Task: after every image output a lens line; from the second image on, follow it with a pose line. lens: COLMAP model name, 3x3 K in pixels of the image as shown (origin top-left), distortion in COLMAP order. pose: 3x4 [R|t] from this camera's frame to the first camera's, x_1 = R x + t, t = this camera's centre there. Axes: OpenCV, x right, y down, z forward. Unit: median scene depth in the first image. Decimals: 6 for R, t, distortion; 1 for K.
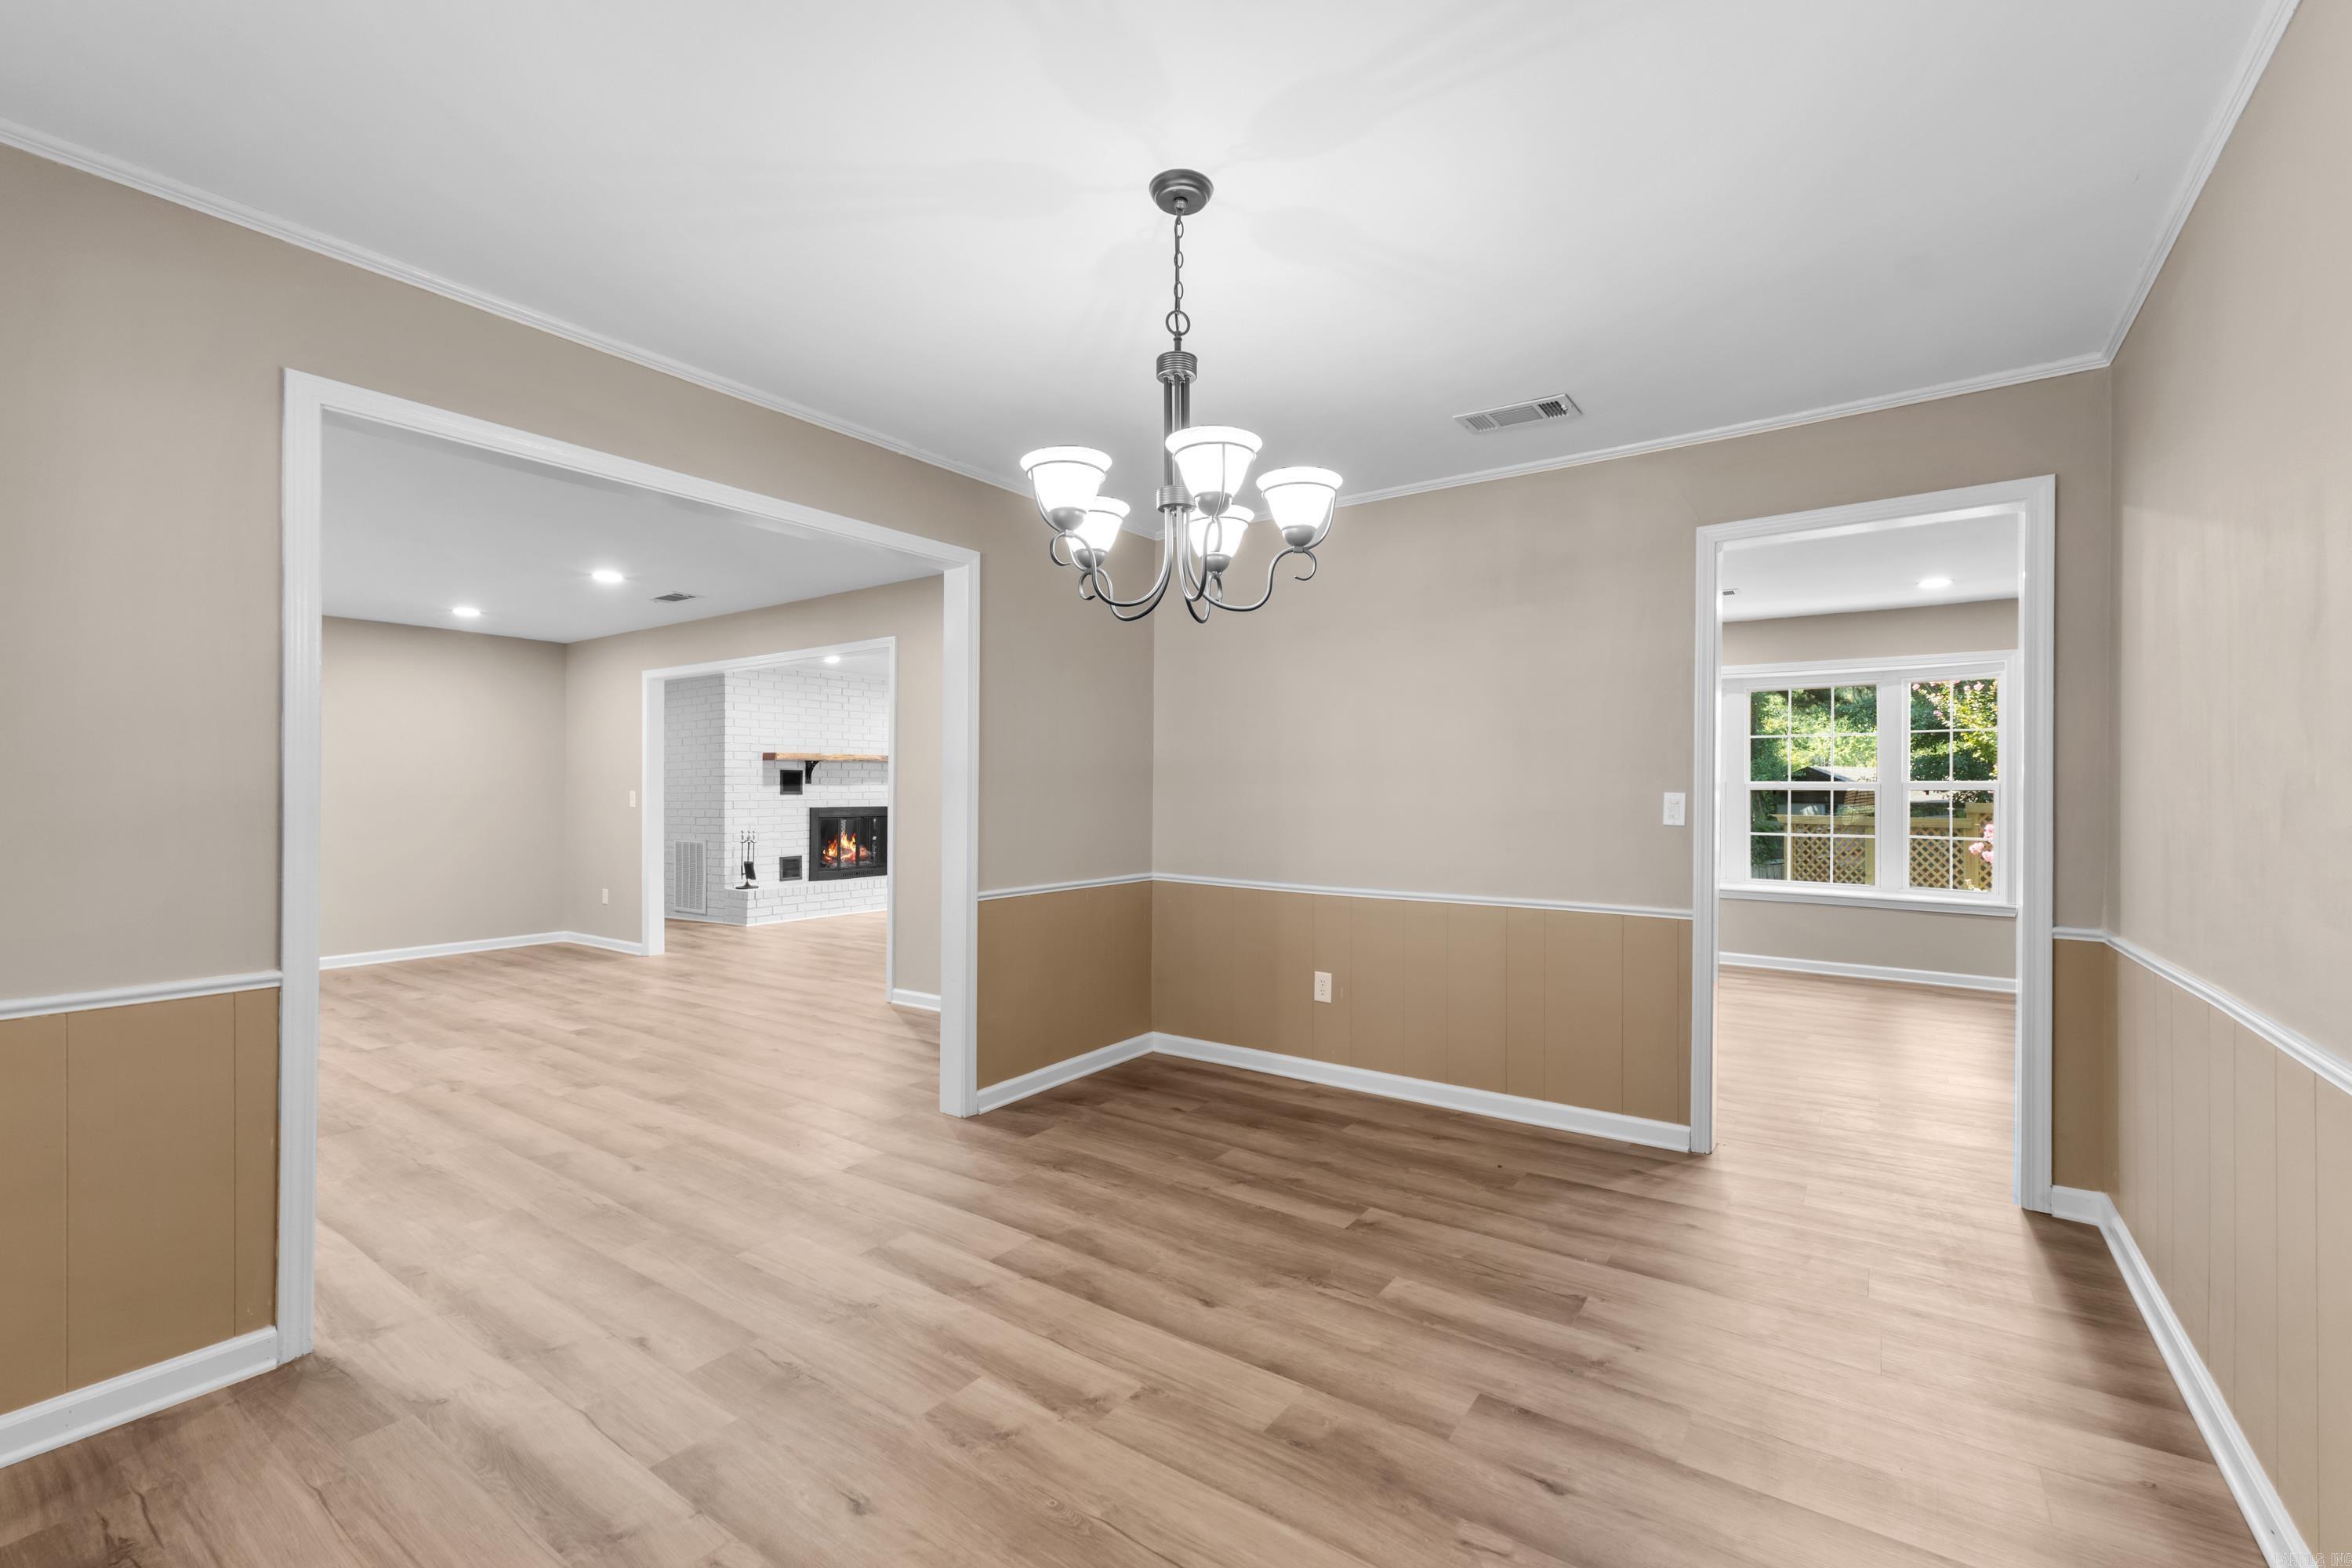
lens RADIAL K [[1000.2, 0, 1189.2], [0, 1000.2, 792.1], [0, 0, 1]] dist [0.025010, 0.000570]
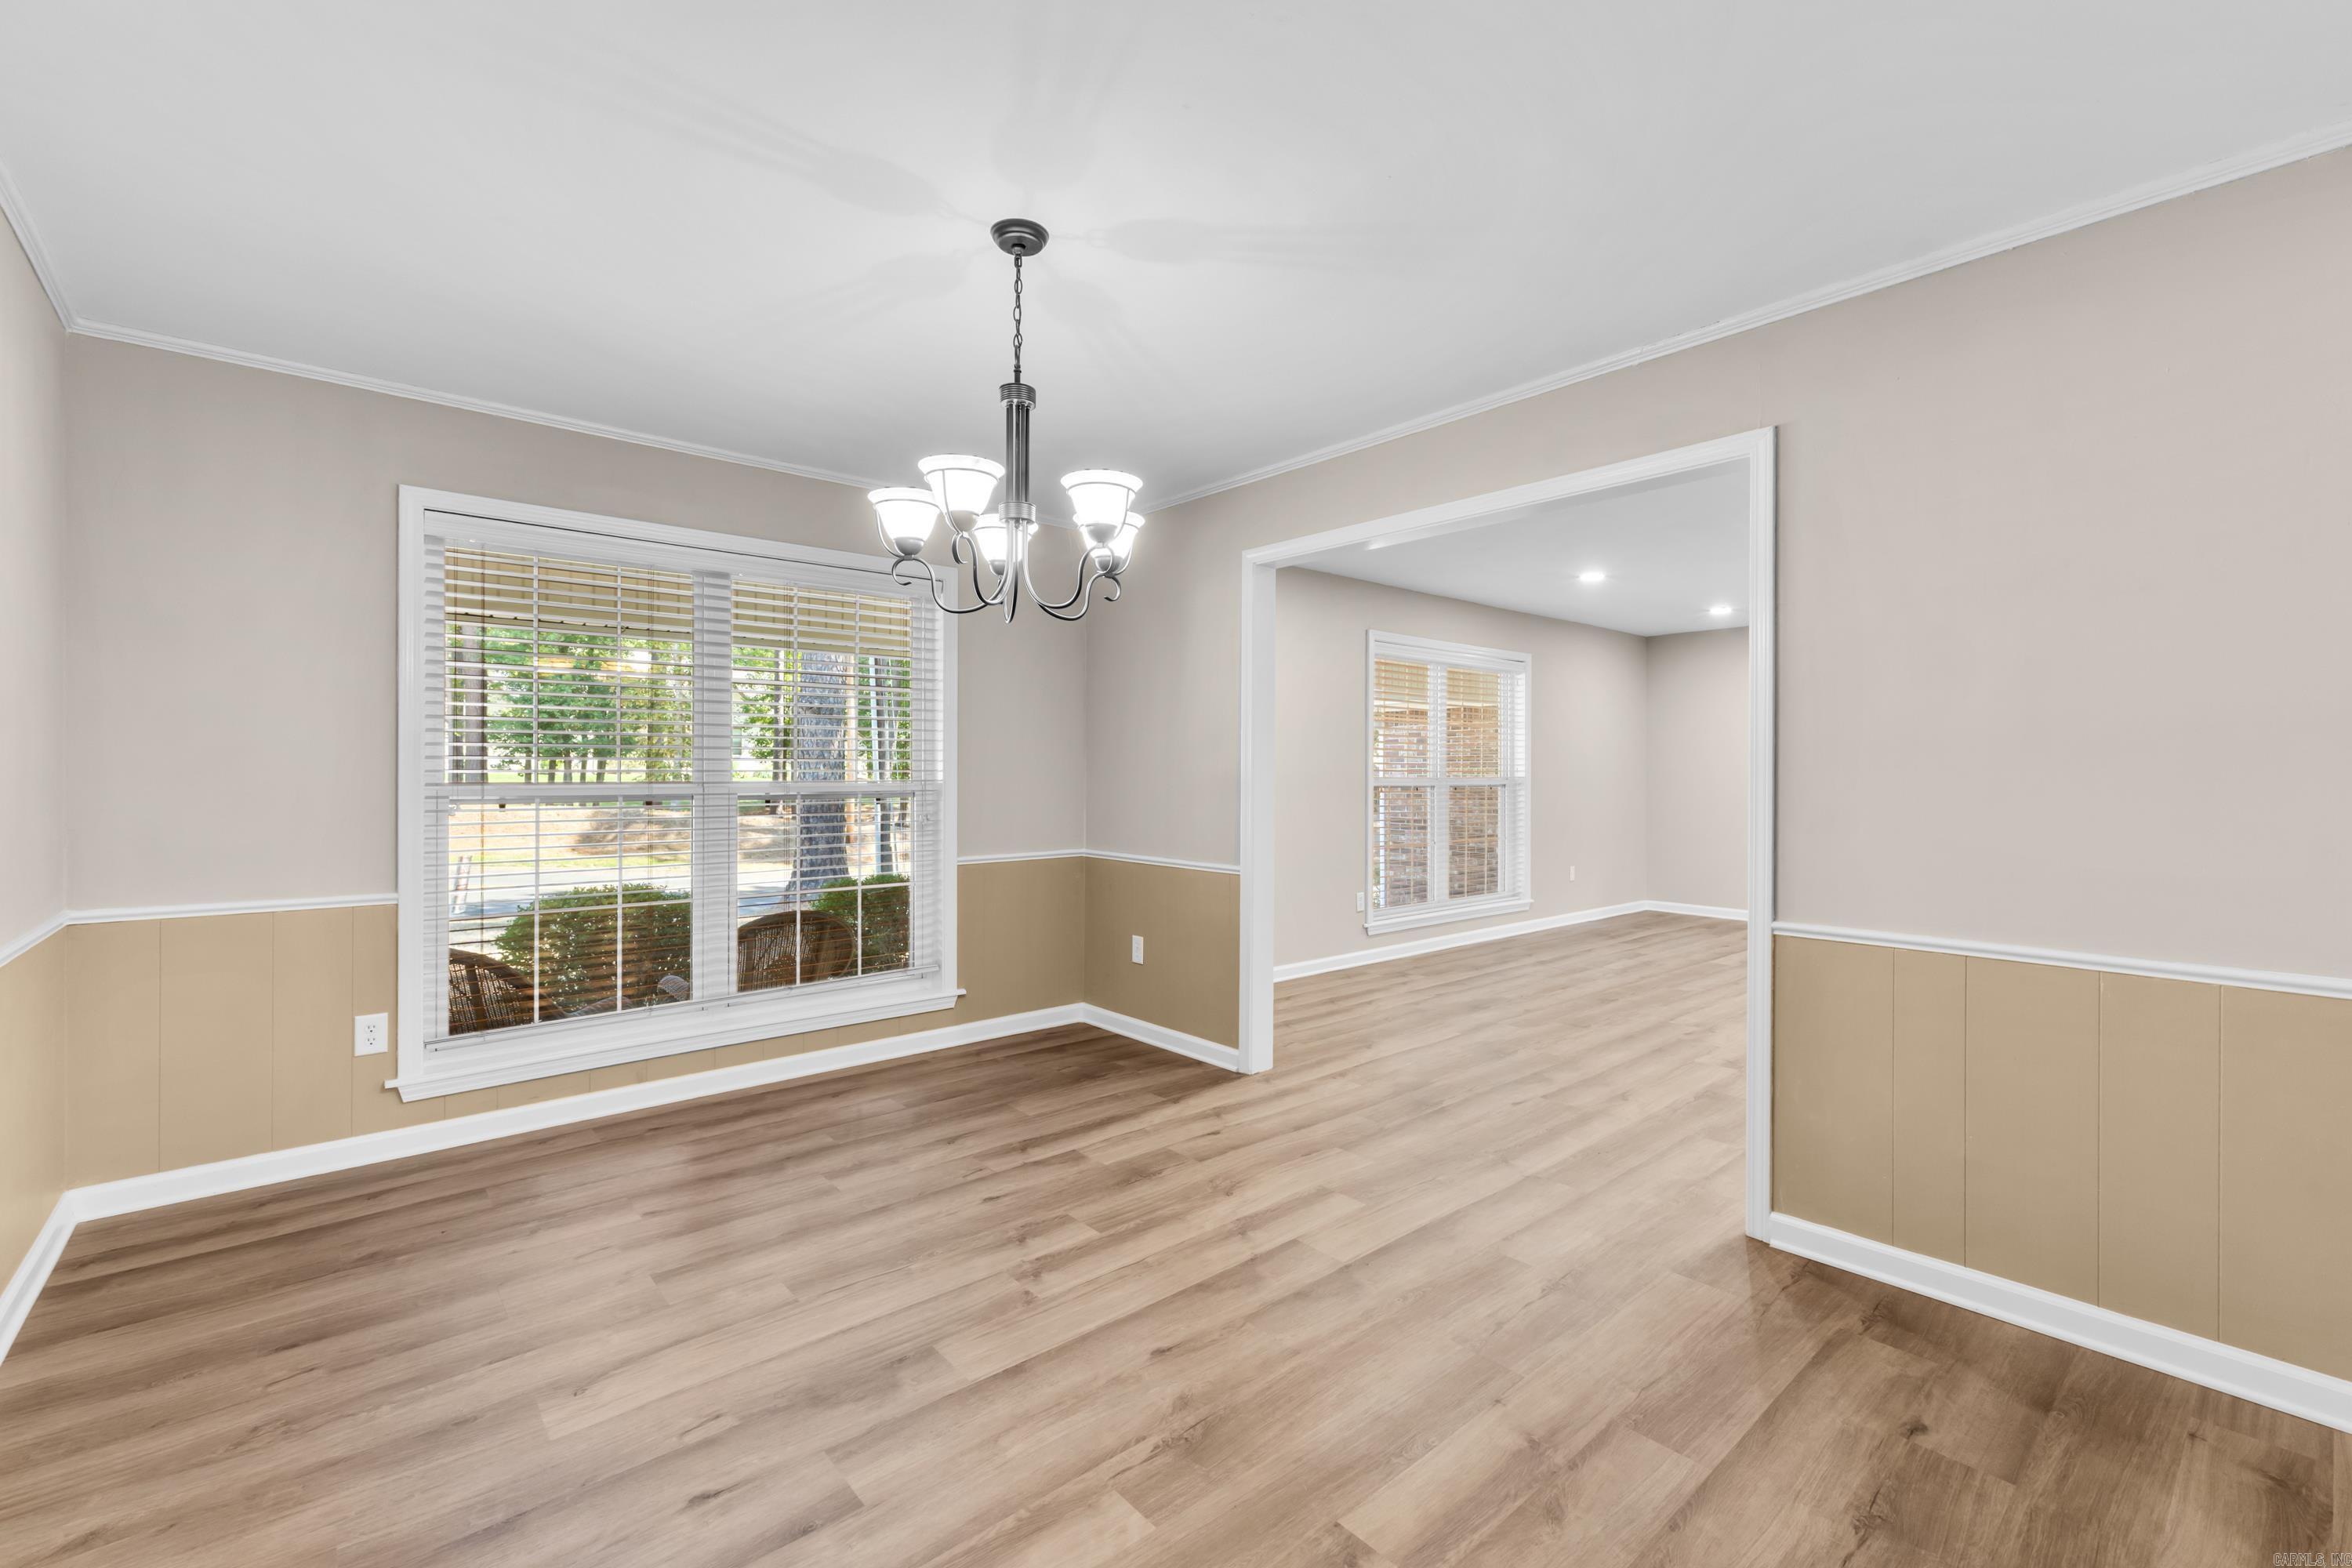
lens RADIAL K [[1000.2, 0, 1189.2], [0, 1000.2, 792.1], [0, 0, 1]] dist [0.025010, 0.000570]
pose [[-0.246832, 0.014813, -0.968945, 0.858008], [0.006427, 0.999886, 0.013649, 0.004471], [0.969037, -0.002858, -0.246900, 1.237405]]
